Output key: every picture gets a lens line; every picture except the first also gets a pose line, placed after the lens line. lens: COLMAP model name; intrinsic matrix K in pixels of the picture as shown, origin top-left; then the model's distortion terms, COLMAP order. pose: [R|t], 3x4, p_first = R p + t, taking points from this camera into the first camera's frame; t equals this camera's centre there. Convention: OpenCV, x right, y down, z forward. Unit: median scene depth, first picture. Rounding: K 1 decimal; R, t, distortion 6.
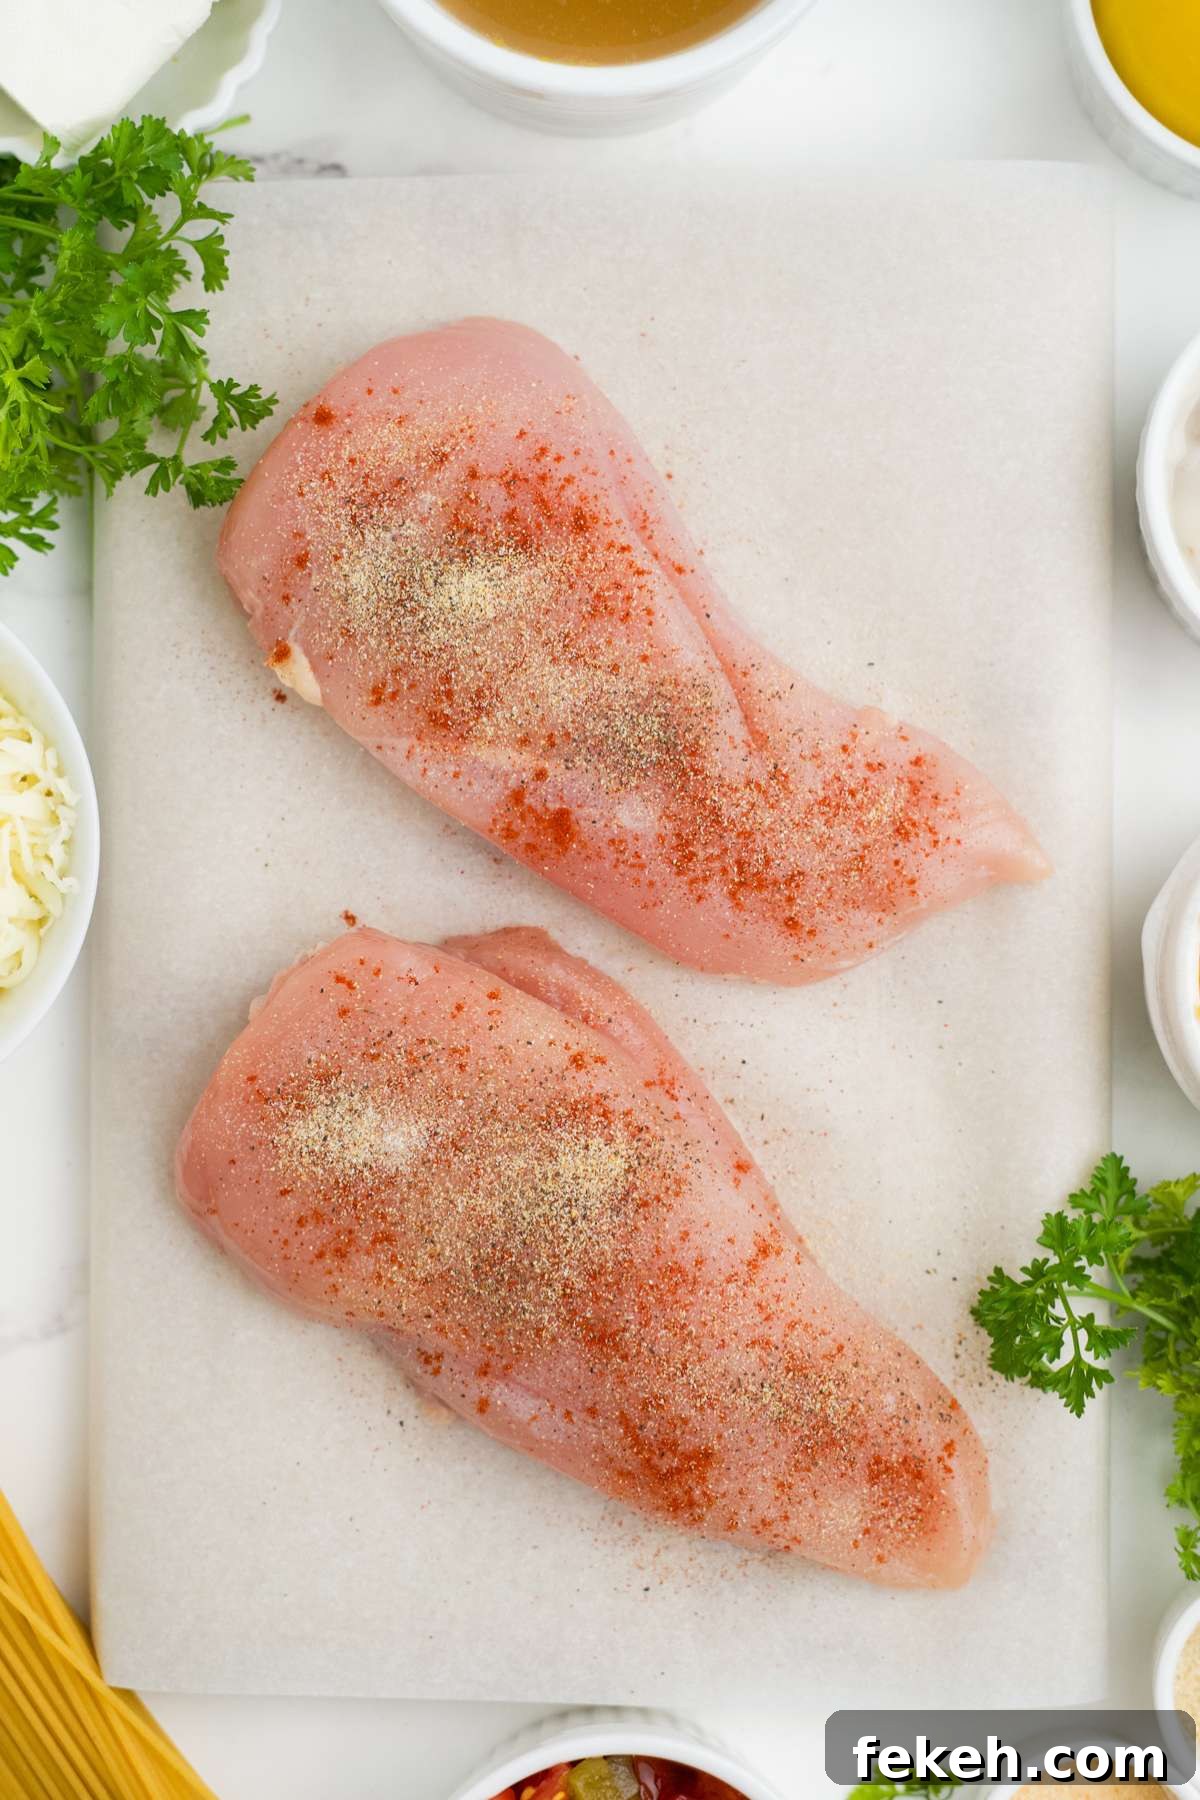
lens RADIAL K [[2596.5, 0, 604.3], [0, 2596.5, 900.6], [0, 0, 1]] dist [-0.056857, -0.002686]
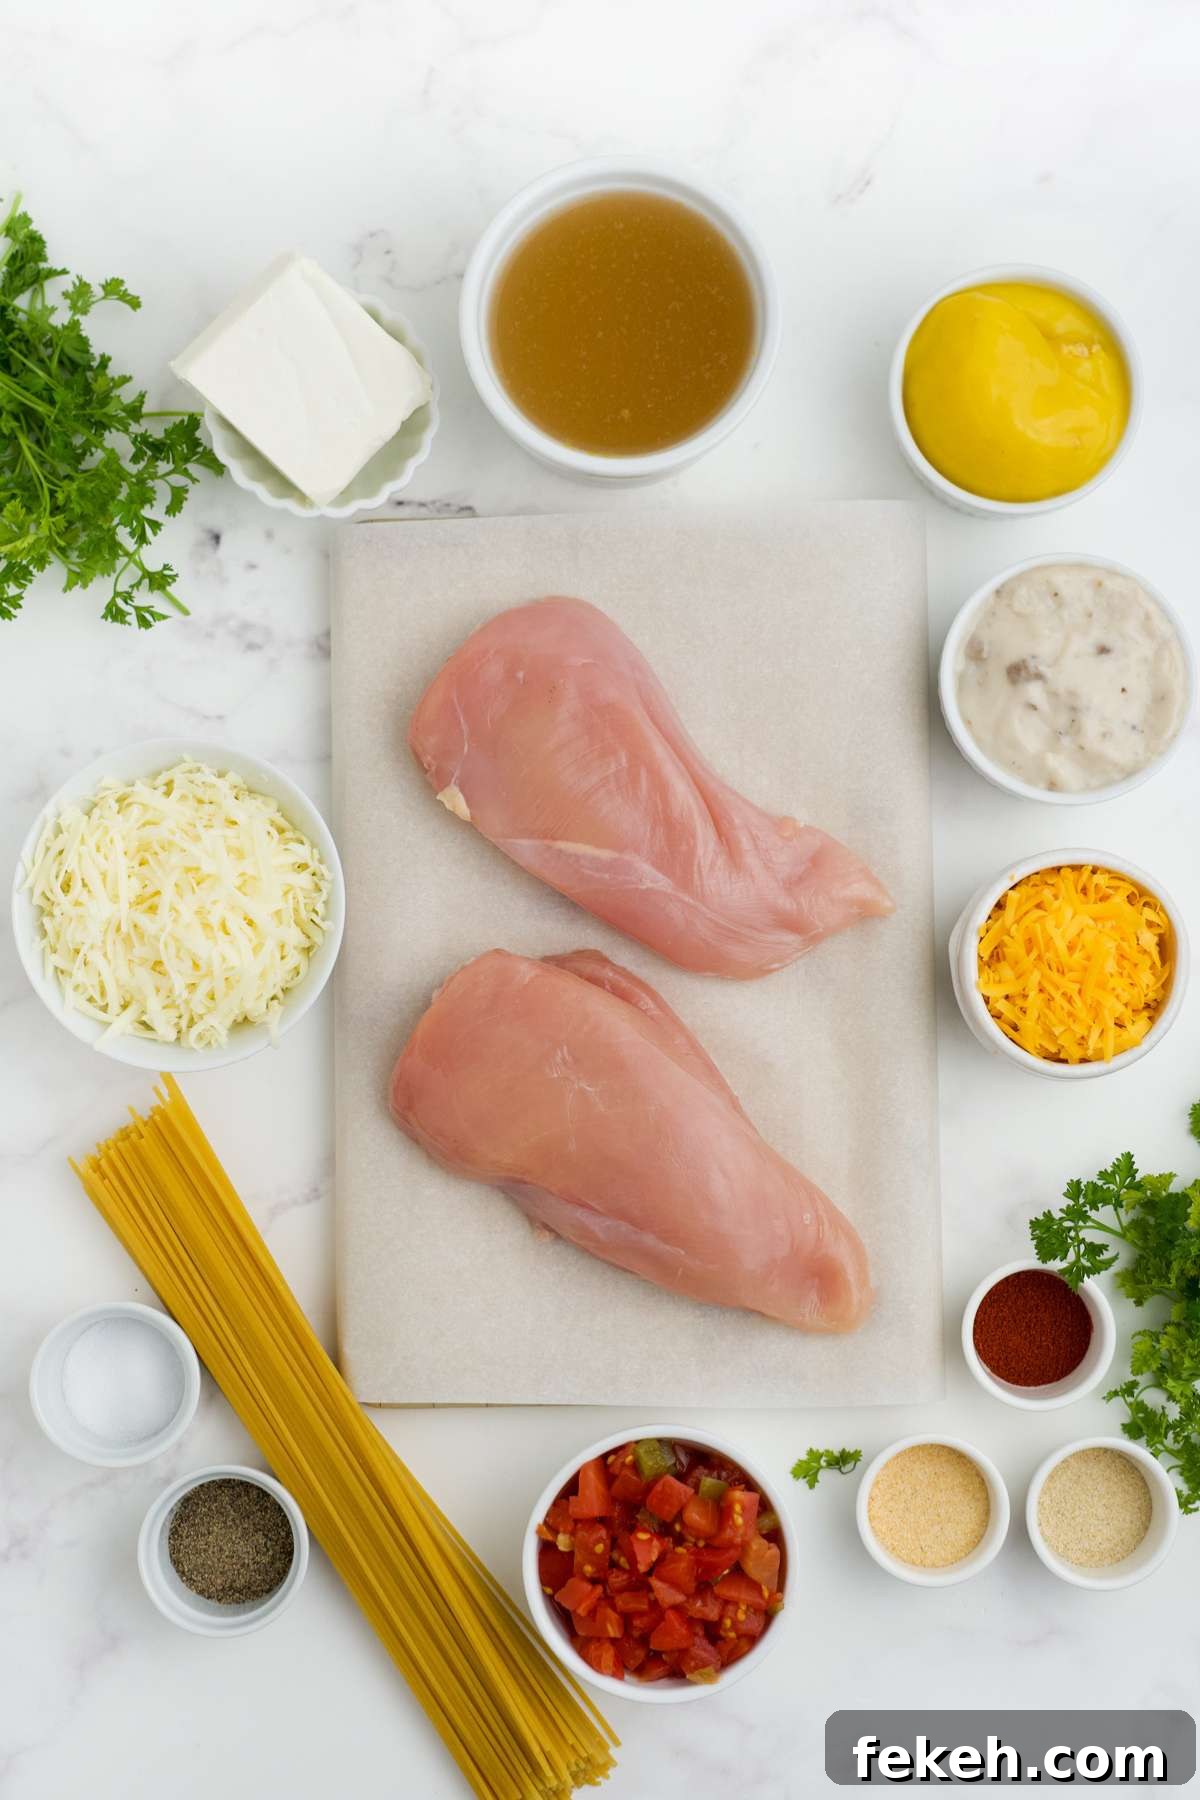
lens RADIAL K [[2596.5, 0, 604.3], [0, 2596.5, 900.6], [0, 0, 1]] dist [-0.056857, -0.002686]
pose [[0.999798, -0.019364, -0.005390, -0.010968], [0.018899, 0.996930, -0.075987, 0.109426], [0.006844, 0.075870, 0.997094, -0.713424]]
